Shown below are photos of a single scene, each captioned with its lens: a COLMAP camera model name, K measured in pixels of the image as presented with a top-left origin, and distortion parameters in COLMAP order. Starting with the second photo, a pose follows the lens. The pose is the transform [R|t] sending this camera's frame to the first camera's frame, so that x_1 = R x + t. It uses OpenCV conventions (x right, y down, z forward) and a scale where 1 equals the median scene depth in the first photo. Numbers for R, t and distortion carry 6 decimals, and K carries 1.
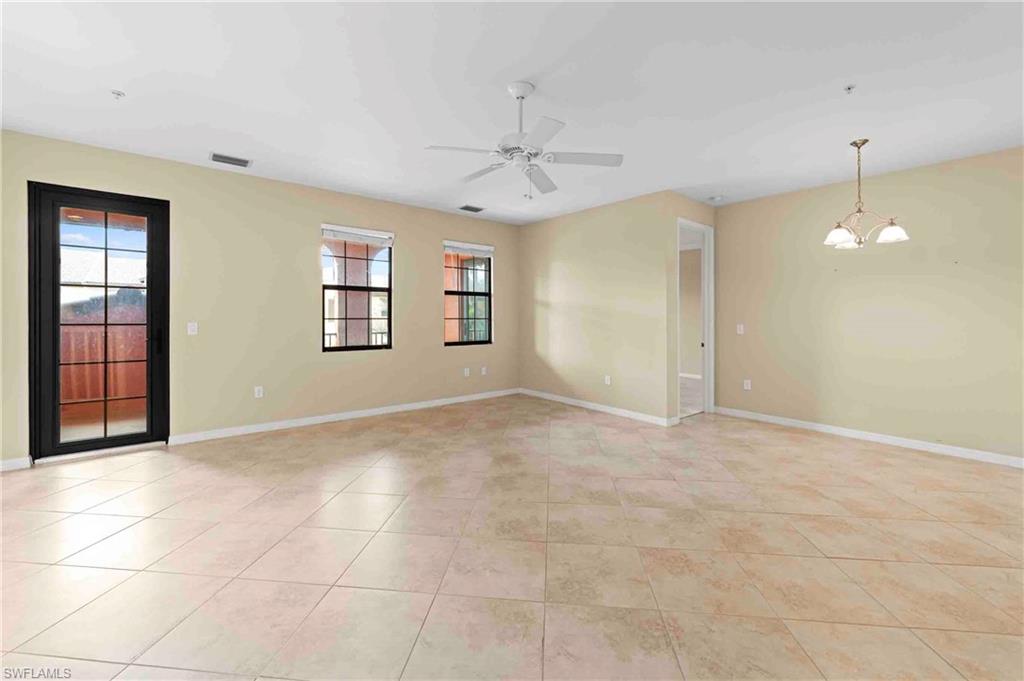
lens RADIAL K [[428.3, 0, 507.7], [0, 428.3, 313.5], [0, 0, 1]] dist [0.001066, -0.000109]
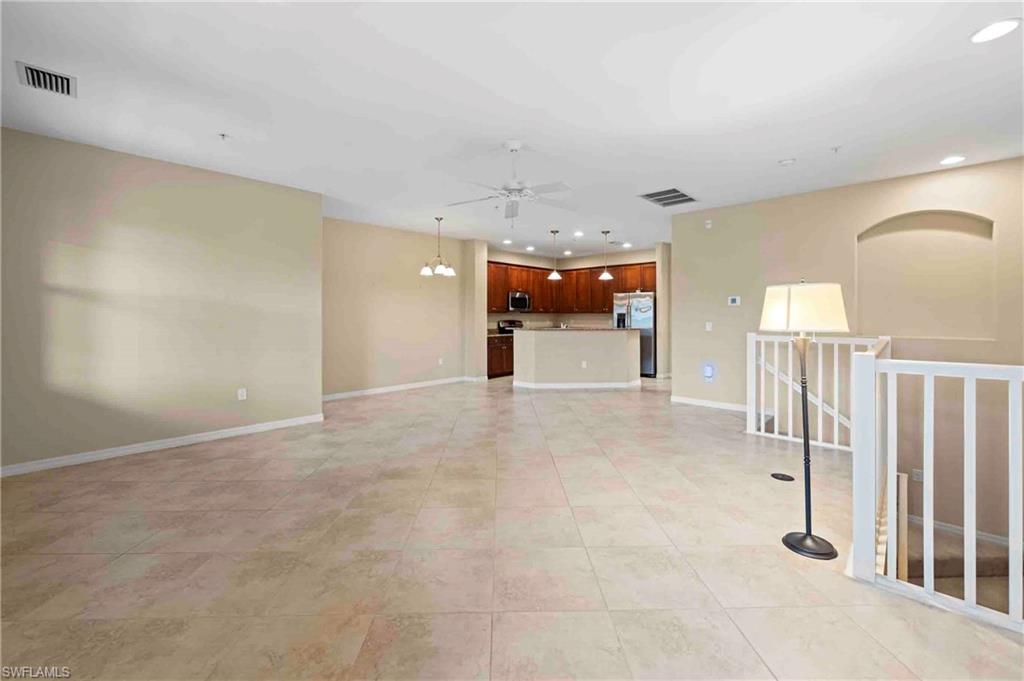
lens RADIAL K [[428.3, 0, 507.7], [0, 428.3, 313.5], [0, 0, 1]] dist [0.001066, -0.000109]
pose [[-0.131367, 0.004848, 0.991322, -0.637041], [-0.002309, 0.999984, -0.005196, 0.005971], [-0.991331, -0.002972, -0.131354, 0.608608]]
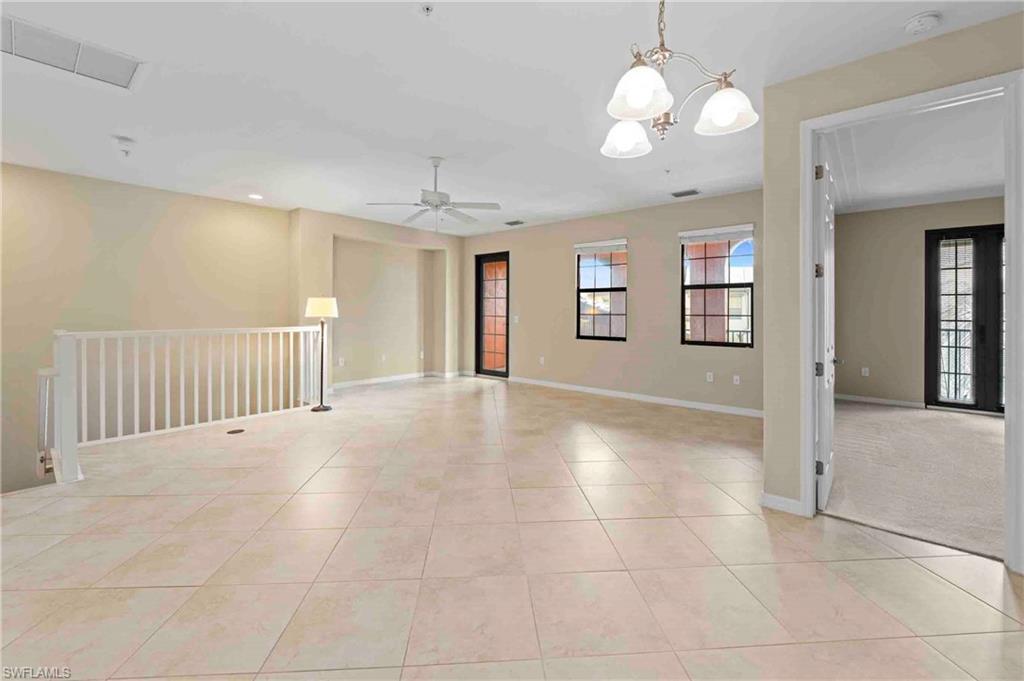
lens RADIAL K [[428.3, 0, 507.7], [0, 428.3, 313.5], [0, 0, 1]] dist [0.001066, -0.000109]
pose [[0.160320, 0.004156, -0.987056, 0.681937], [0.005718, 0.999970, 0.005139, 0.001363], [0.987049, -0.006468, 0.160291, 0.442686]]
